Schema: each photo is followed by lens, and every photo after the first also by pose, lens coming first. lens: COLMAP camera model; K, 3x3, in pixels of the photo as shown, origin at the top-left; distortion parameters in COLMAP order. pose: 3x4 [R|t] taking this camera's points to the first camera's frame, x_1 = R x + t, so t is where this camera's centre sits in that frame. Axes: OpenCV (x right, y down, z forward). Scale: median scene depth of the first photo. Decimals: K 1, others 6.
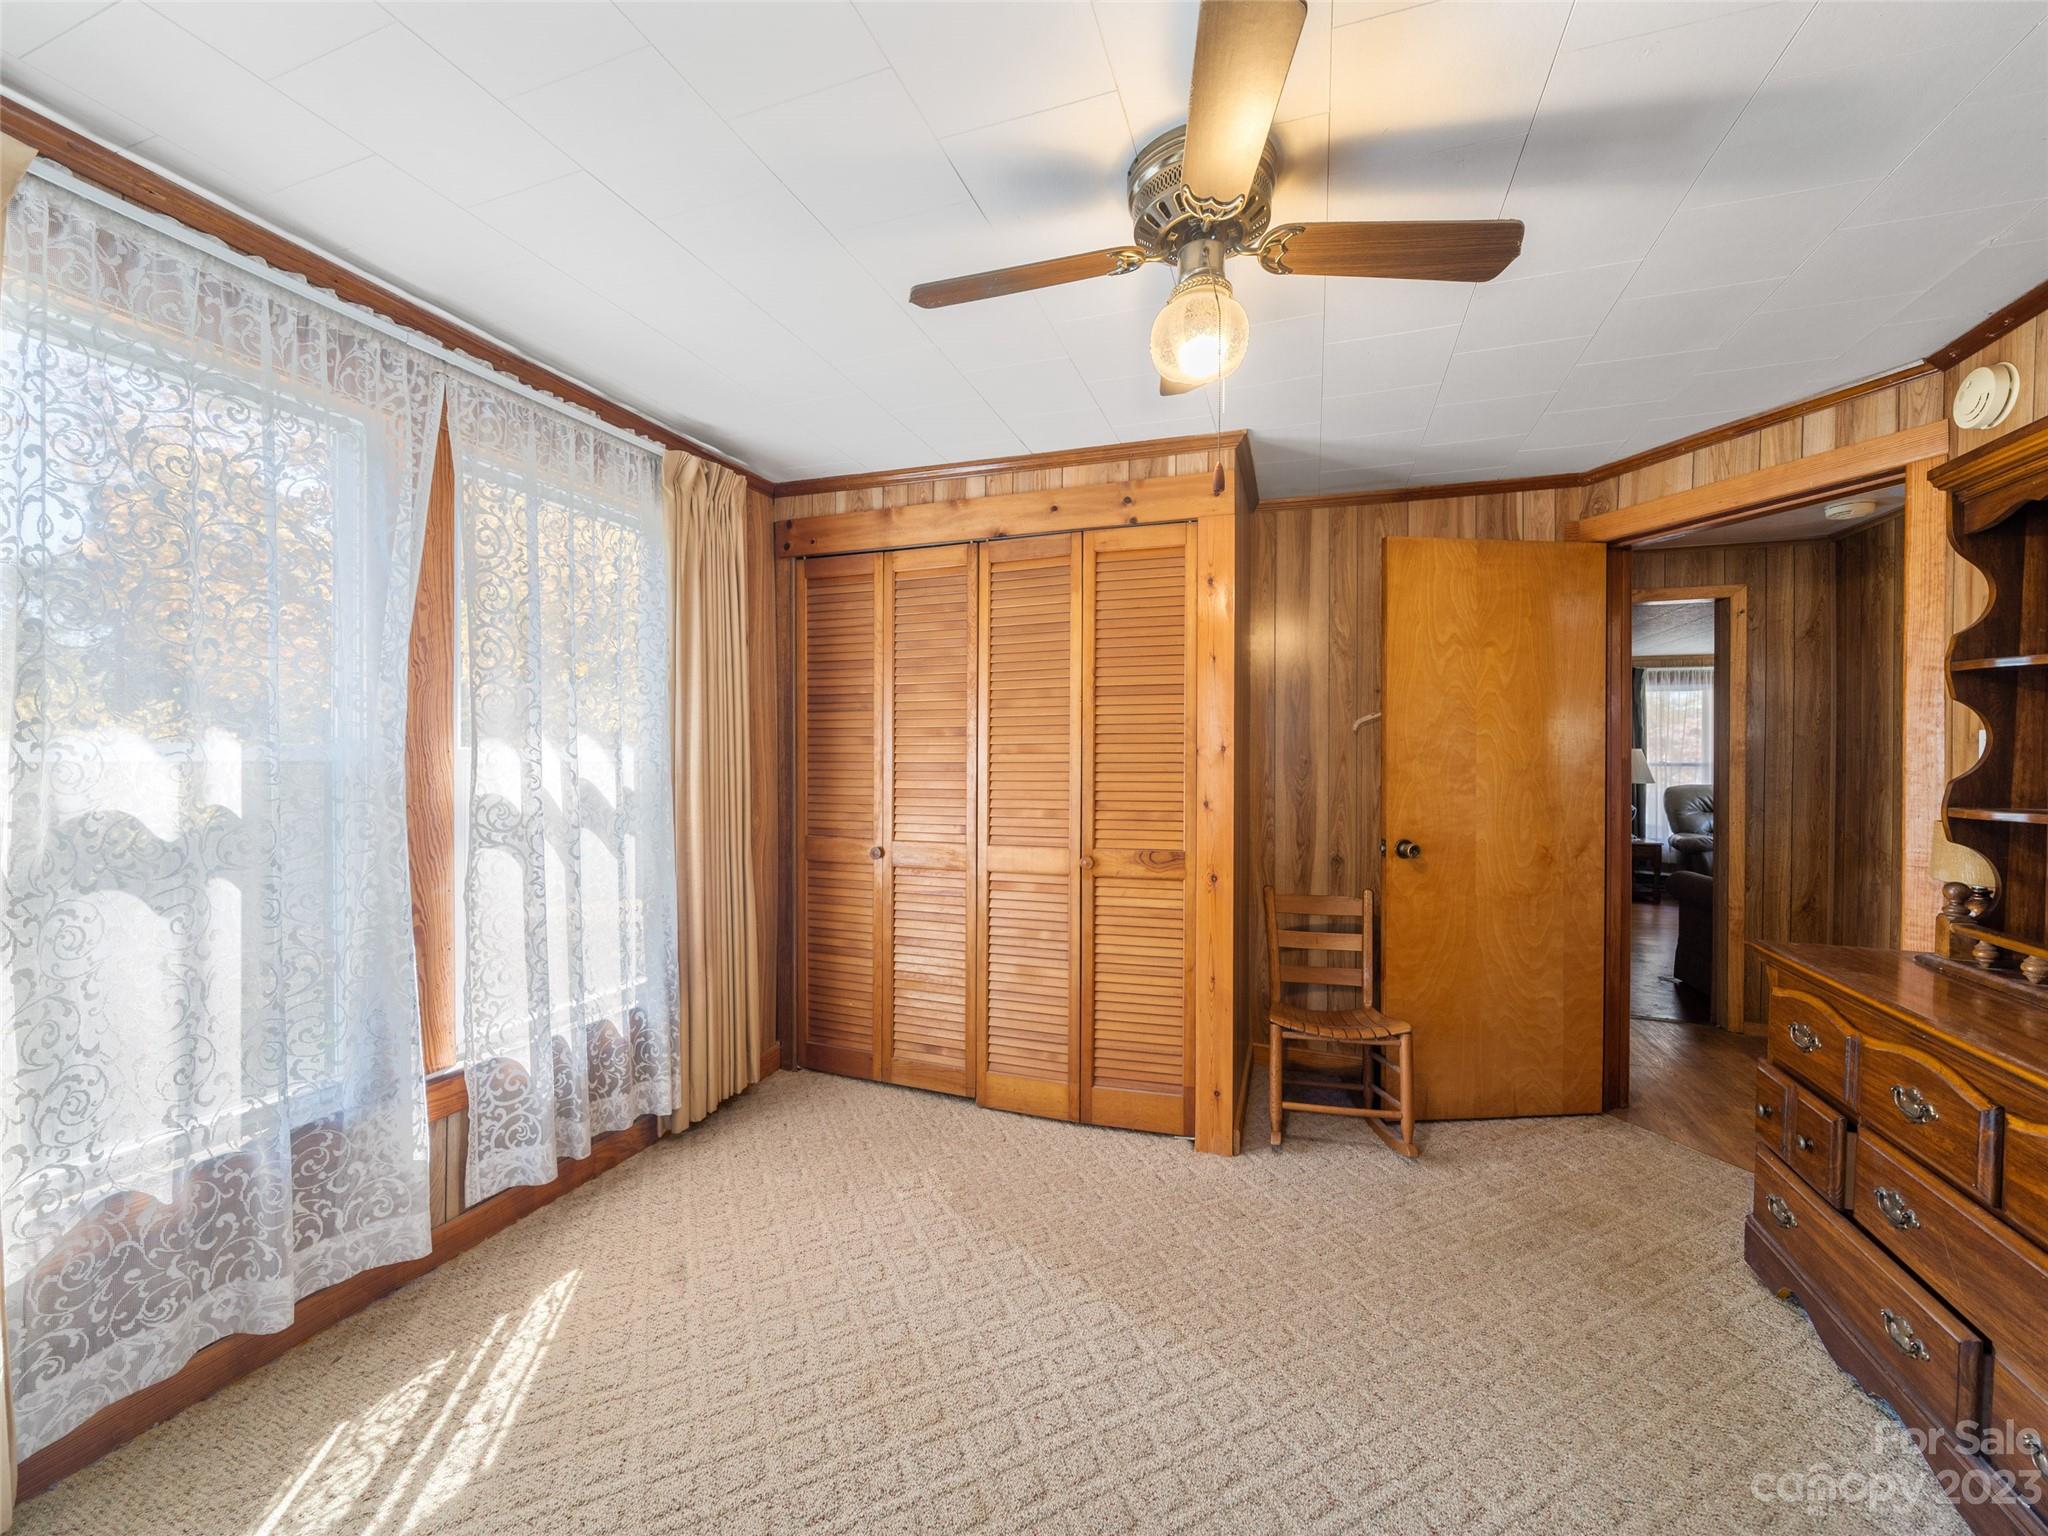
lens RADIAL K [[802.8, 0, 1019.4], [0, 802.8, 760.3], [0, 0, 1]] dist [-0.000371, -0.000136]
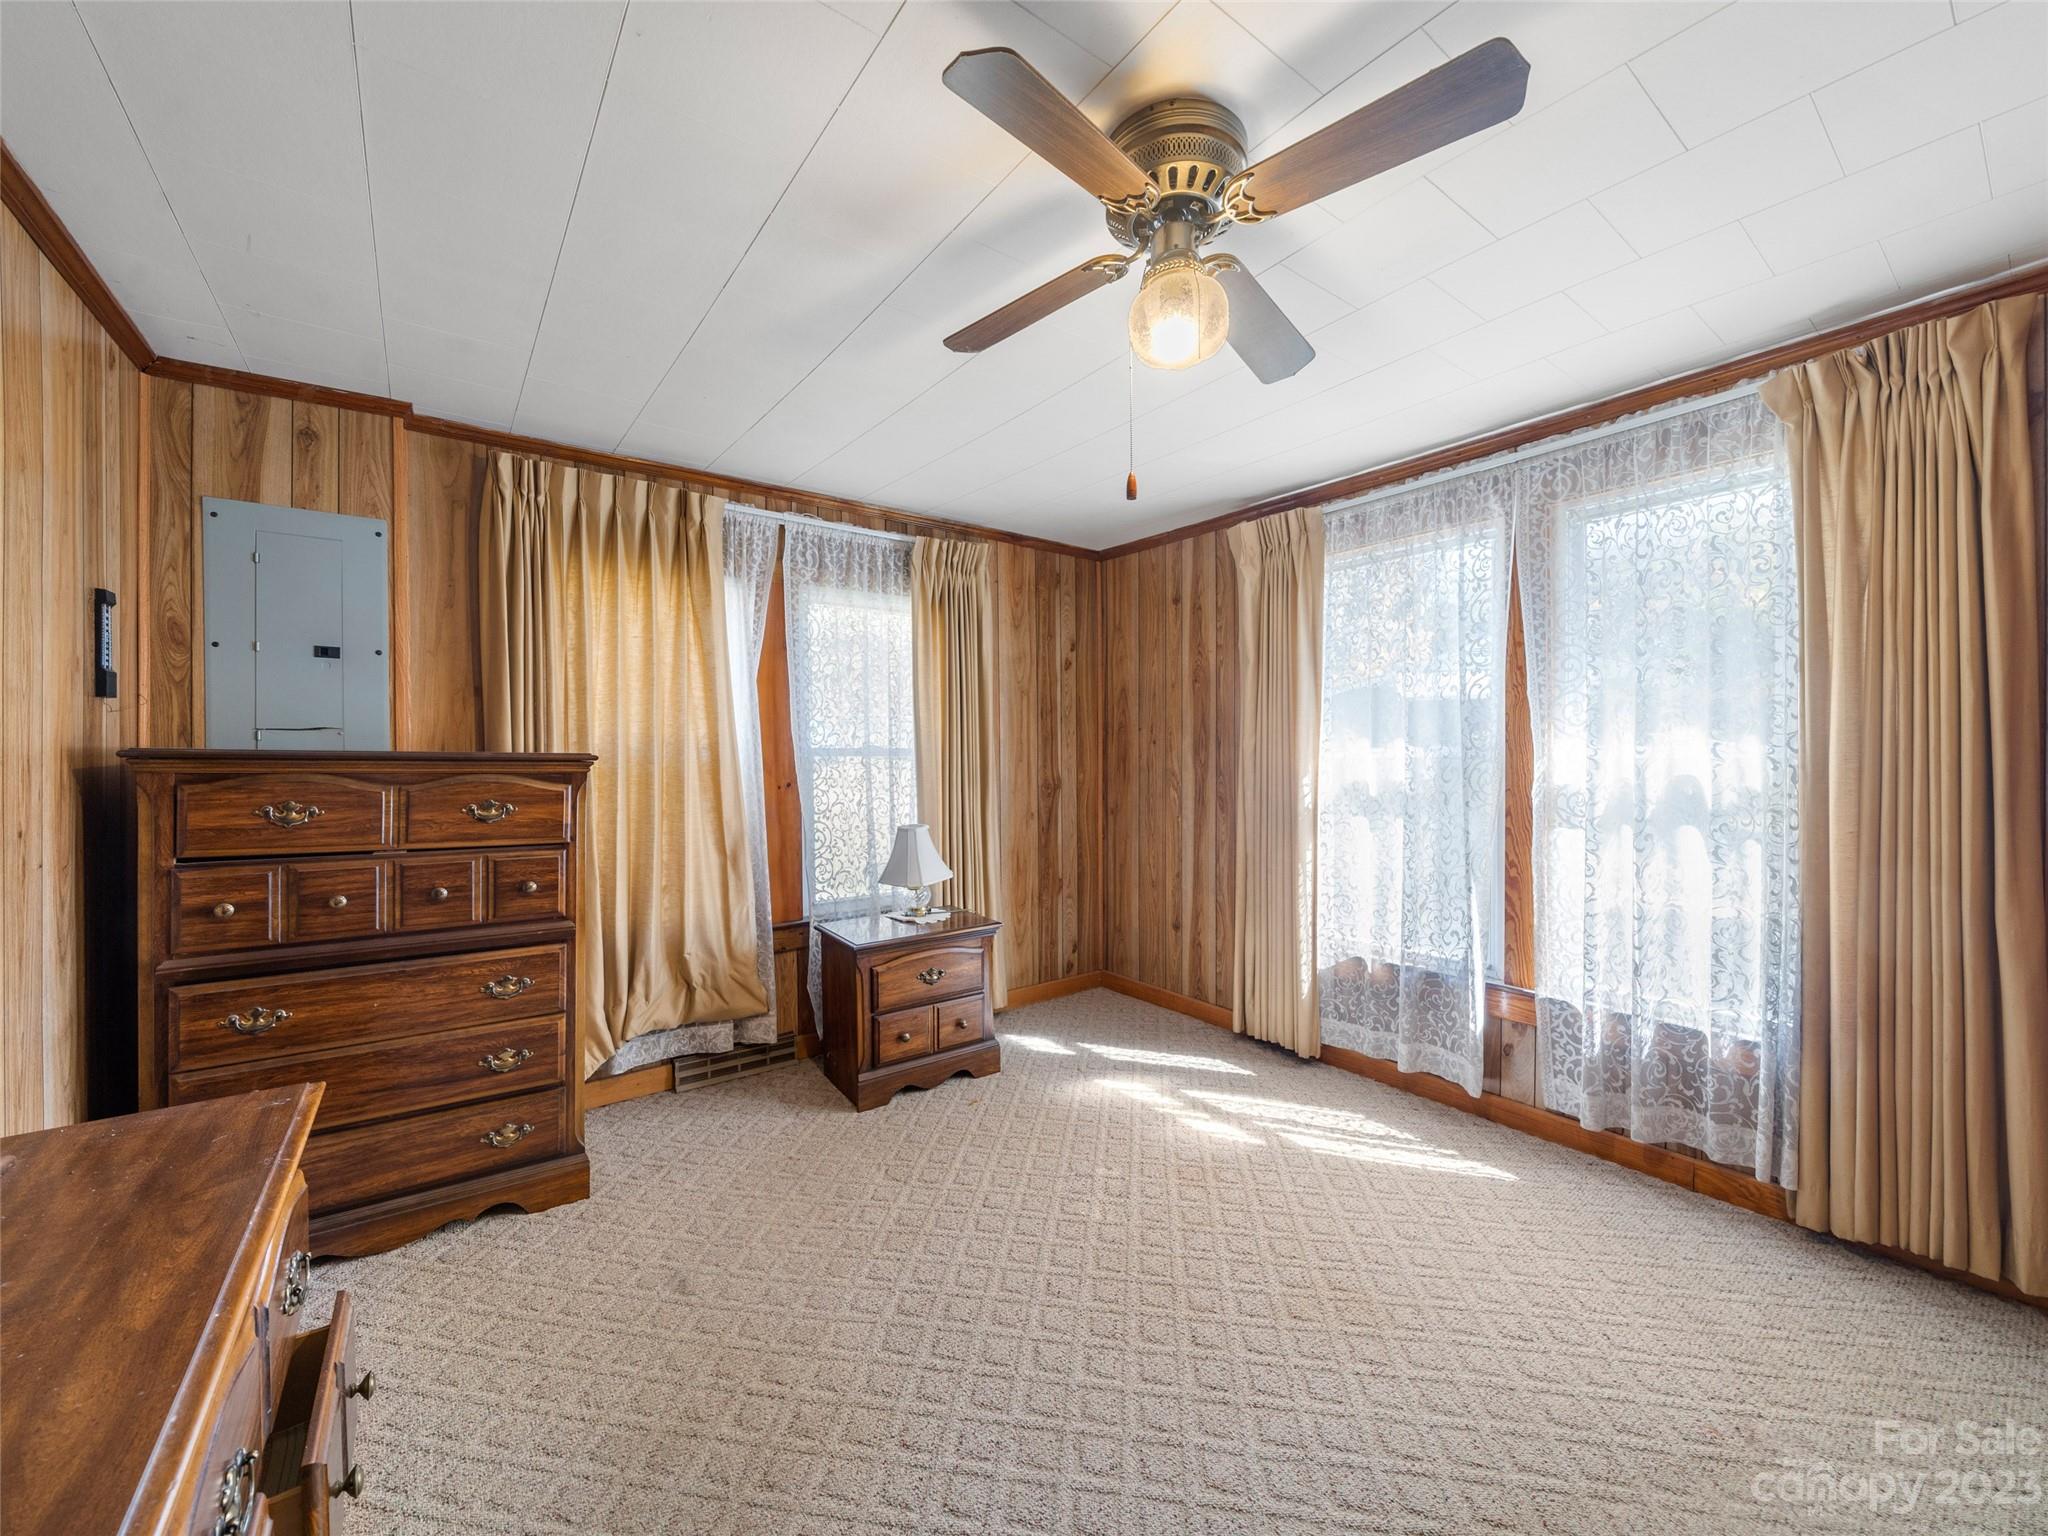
lens RADIAL K [[802.8, 0, 1019.4], [0, 802.8, 760.3], [0, 0, 1]] dist [-0.000371, -0.000136]
pose [[-0.540842, 0.002187, -0.841121, 0.942278], [-0.002301, 0.999989, 0.004079, 0.002892], [0.841121, 0.004141, -0.540831, 1.107371]]
